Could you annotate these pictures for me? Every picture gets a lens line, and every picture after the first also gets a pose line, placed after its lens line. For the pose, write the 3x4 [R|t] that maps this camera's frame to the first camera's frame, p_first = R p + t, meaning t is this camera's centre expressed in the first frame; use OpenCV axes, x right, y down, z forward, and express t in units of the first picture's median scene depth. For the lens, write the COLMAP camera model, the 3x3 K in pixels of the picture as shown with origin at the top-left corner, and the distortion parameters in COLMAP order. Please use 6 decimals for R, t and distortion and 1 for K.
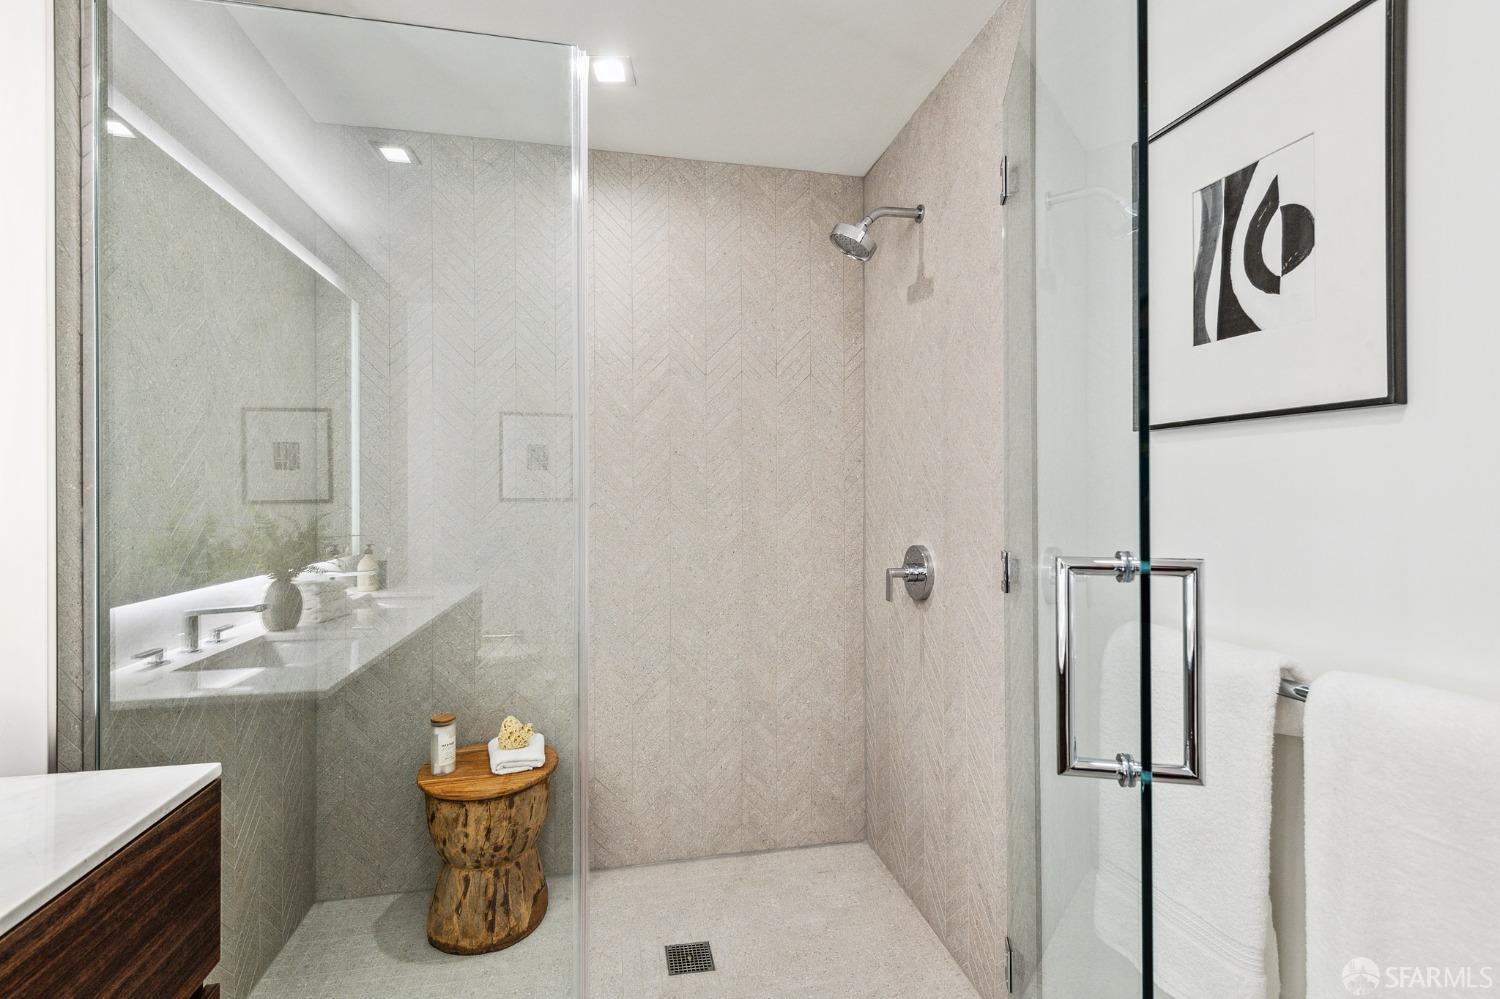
lens RADIAL K [[695.0, 0, 756.3], [0, 695.0, 492.0], [0, 0, 1]] dist [0.017944, -0.011507]
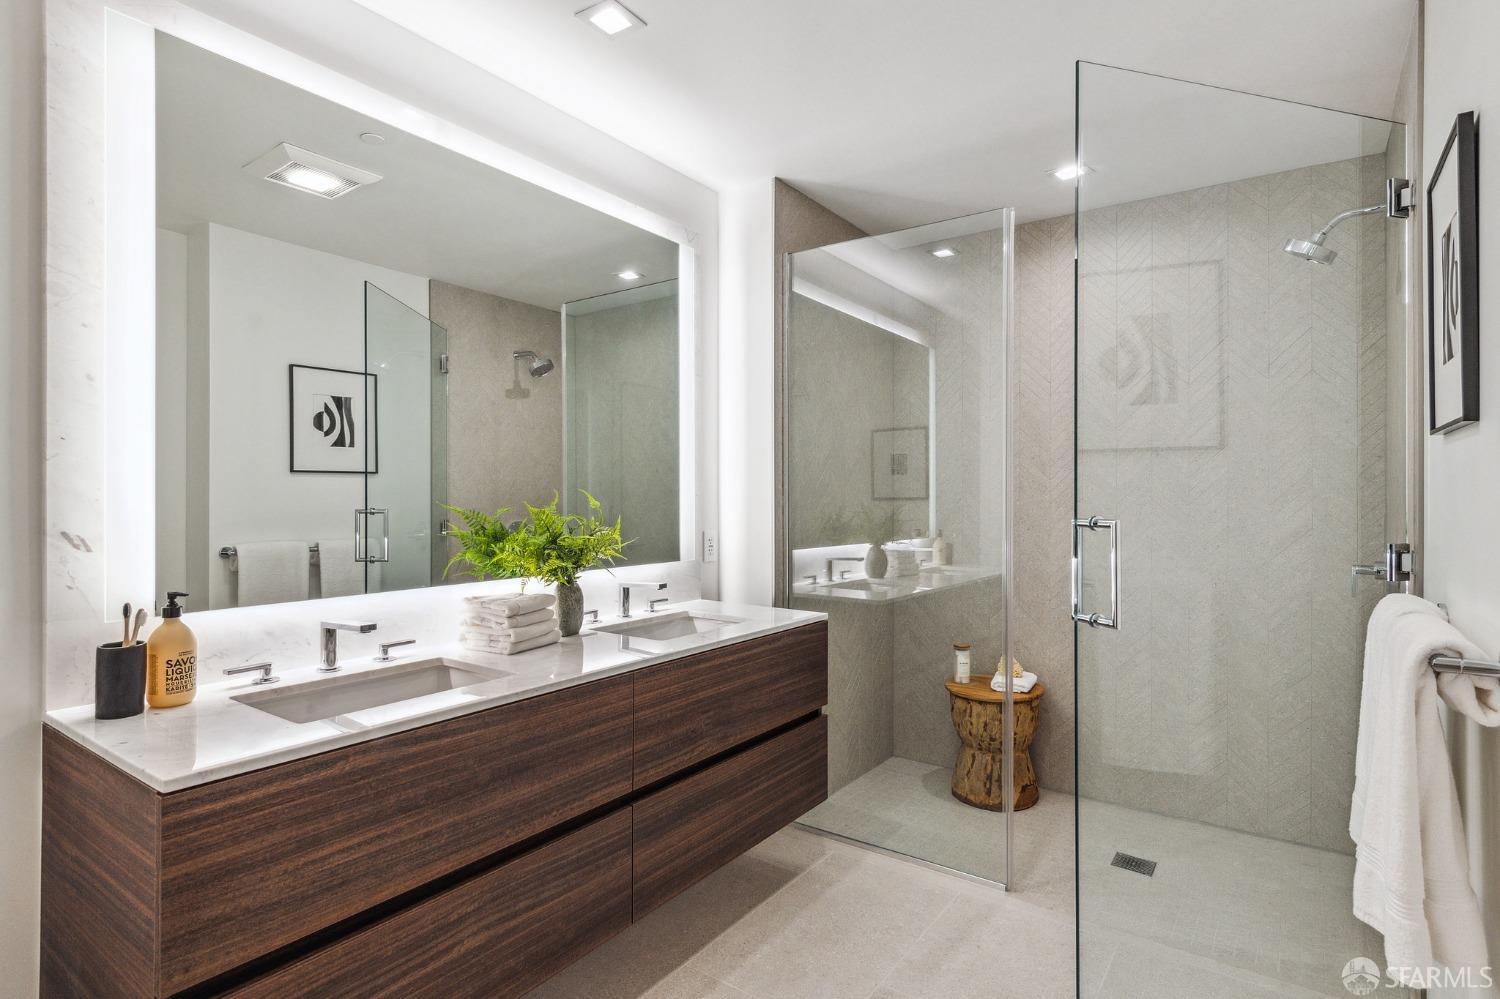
lens RADIAL K [[777.7, 0, 750.0], [0, 777.7, 499.5], [0, 0, 1]] dist [-0.000544, -0.000117]
pose [[0.683605, 0.008020, -0.729808, 0.431245], [-0.001059, 0.999949, 0.009997, 0.004062], [0.729852, -0.006061, 0.683579, -0.430237]]
